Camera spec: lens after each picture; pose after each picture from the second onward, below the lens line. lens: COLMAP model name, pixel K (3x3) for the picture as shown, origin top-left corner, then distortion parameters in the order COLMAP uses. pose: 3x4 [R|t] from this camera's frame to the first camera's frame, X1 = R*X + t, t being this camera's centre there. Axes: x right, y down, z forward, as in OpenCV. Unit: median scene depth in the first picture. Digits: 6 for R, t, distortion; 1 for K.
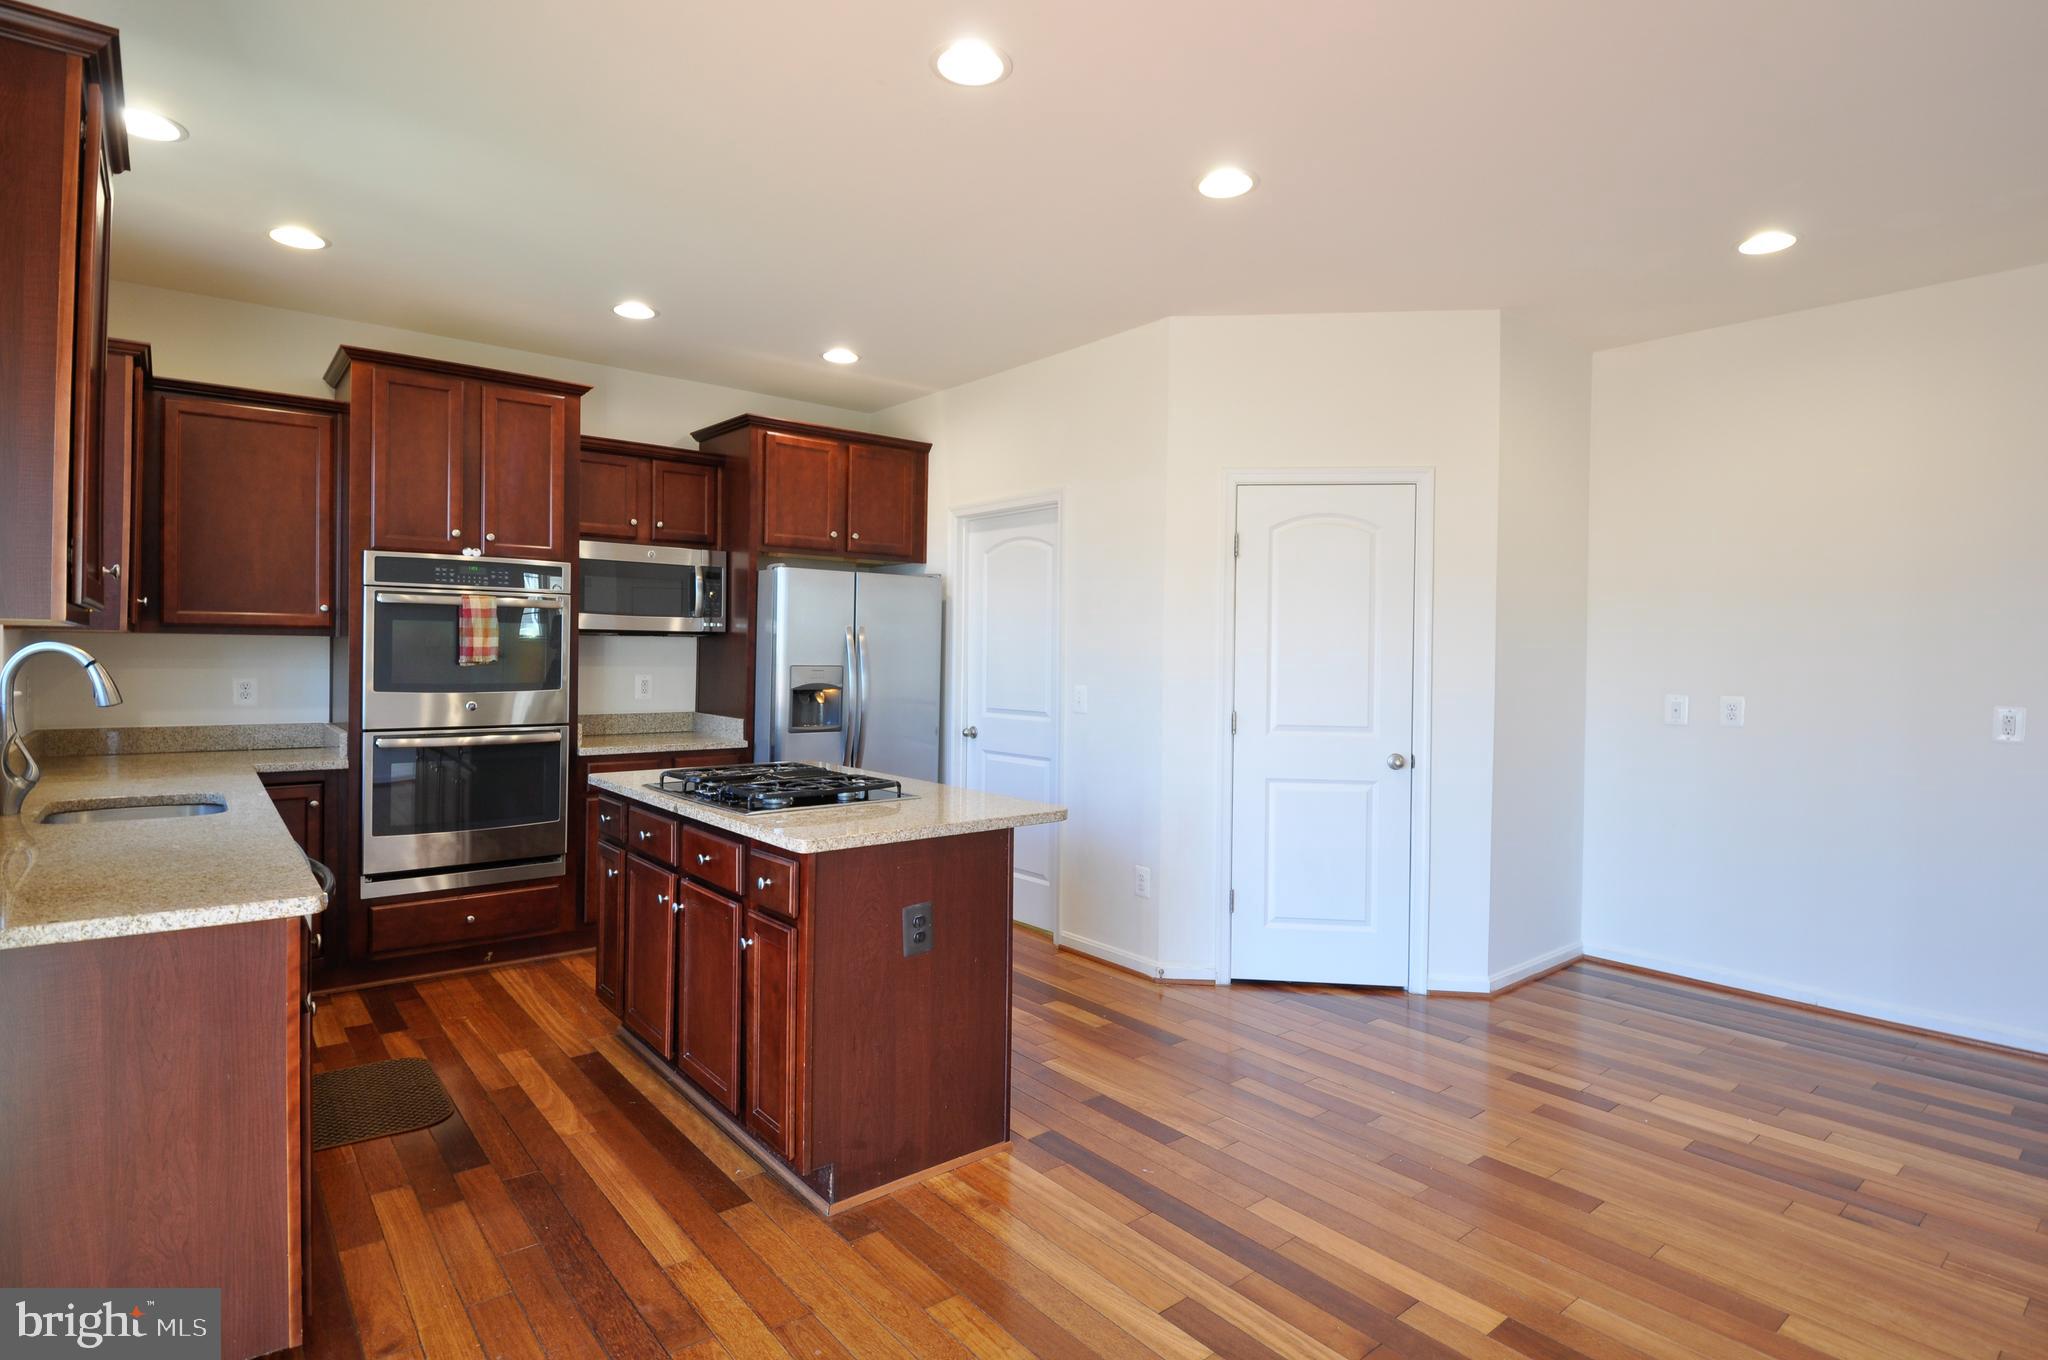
lens RADIAL K [[1028.3, 0, 1022.3], [0, 1028.3, 646.2], [0, 0, 1]] dist [0.000435, 0.000098]
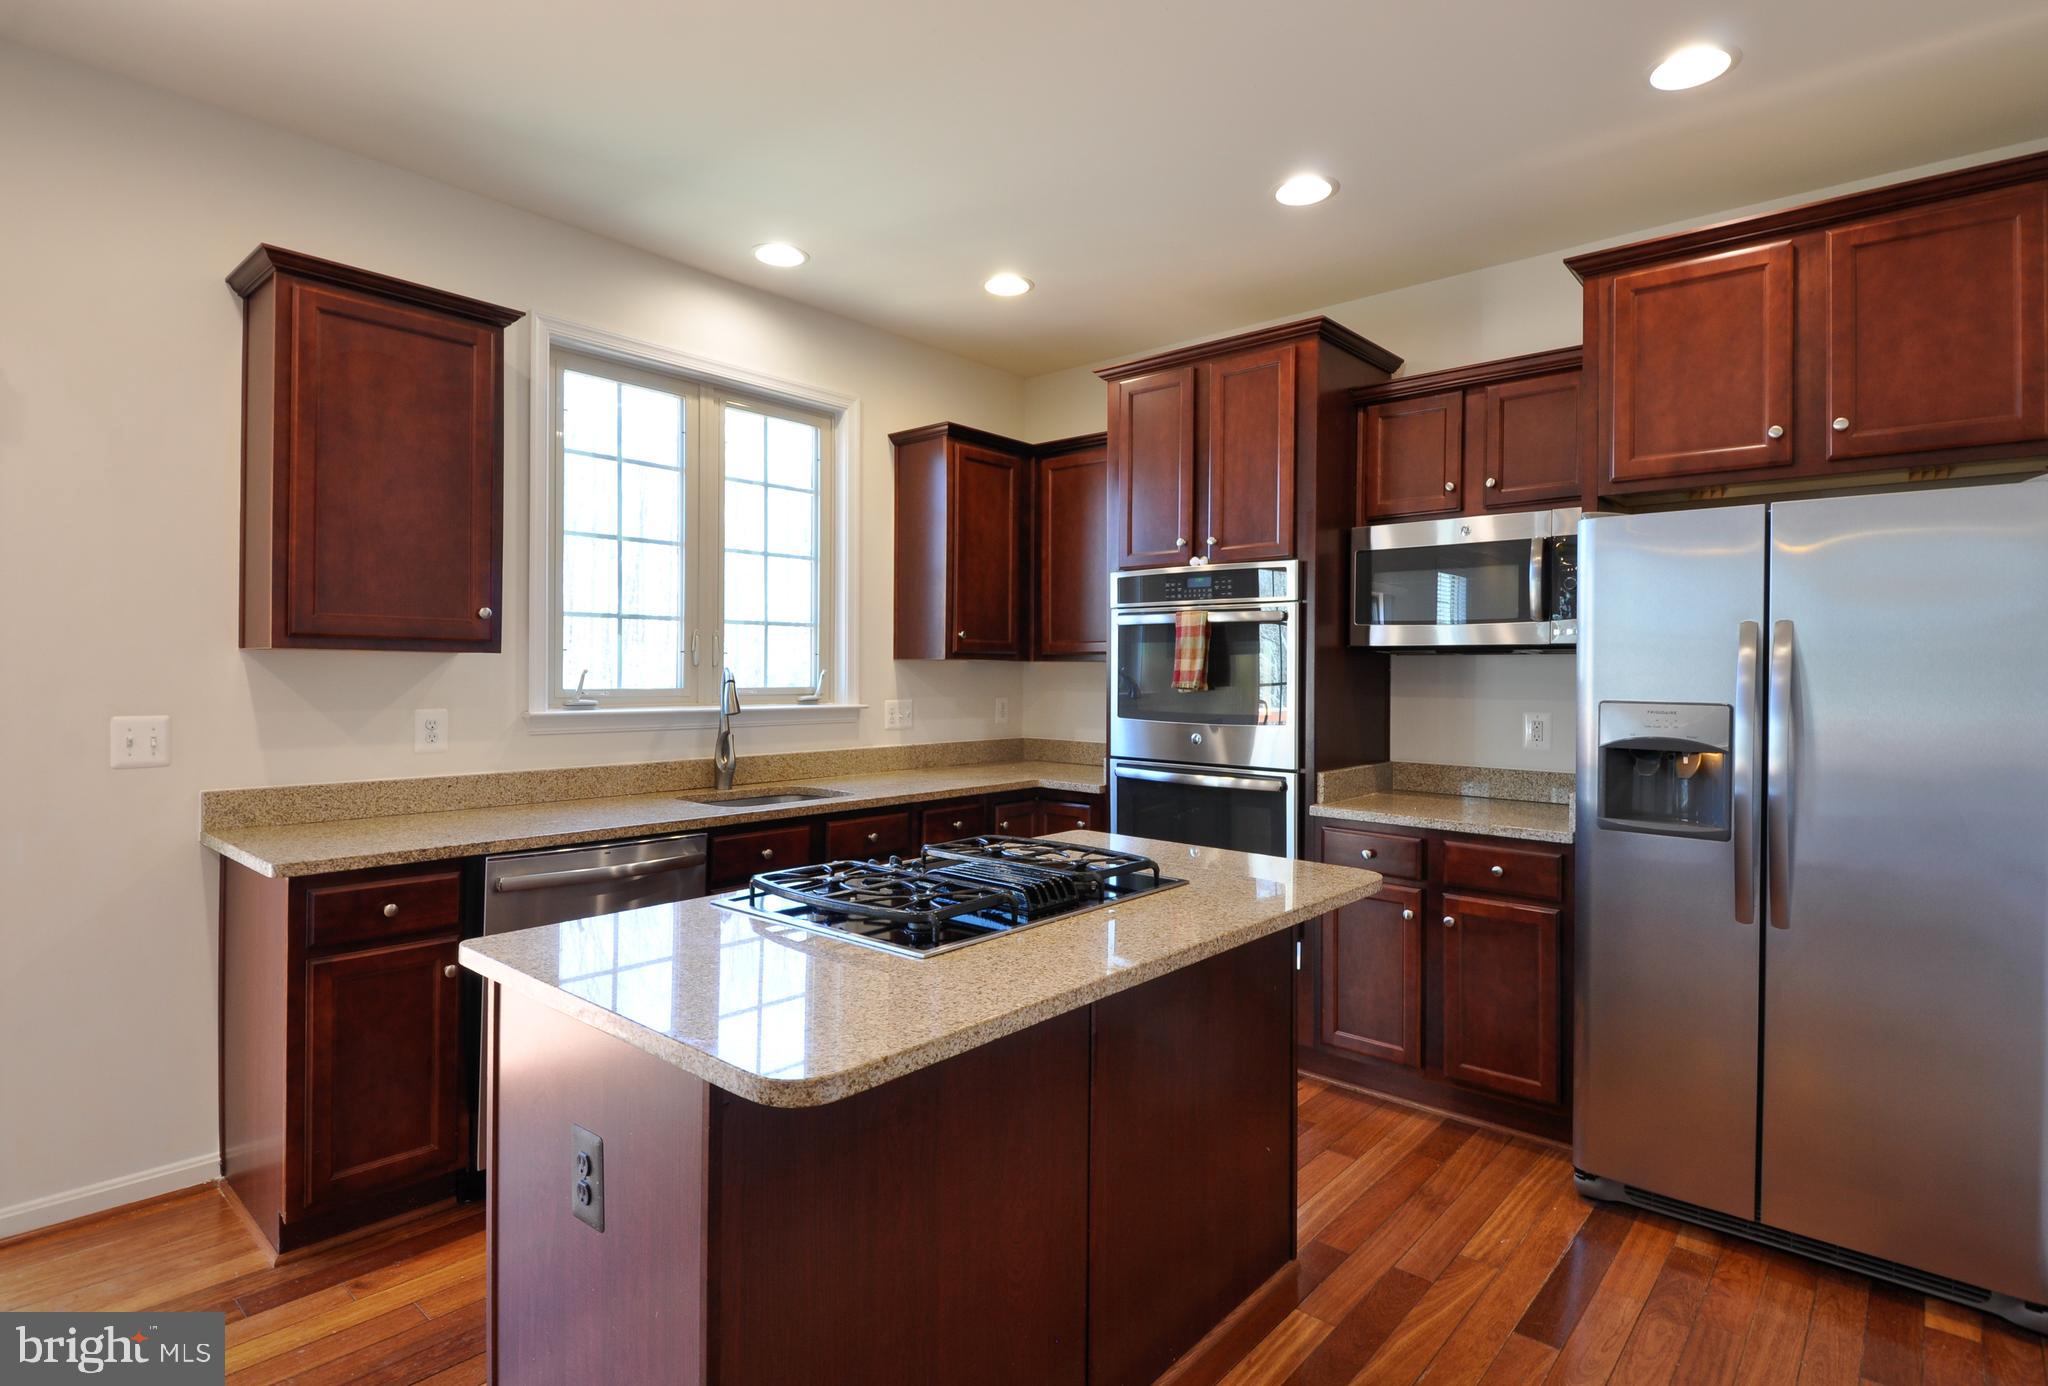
lens RADIAL K [[1037.6, 0, 974.9], [0, 1037.6, 688.4], [0, 0, 1]] dist [-0.001636, -0.001437]
pose [[0.138238, 0.008869, -0.990359, 0.303187], [0.000526, 0.999959, 0.009028, 0.007418], [0.990399, -0.001769, 0.138228, 0.693052]]
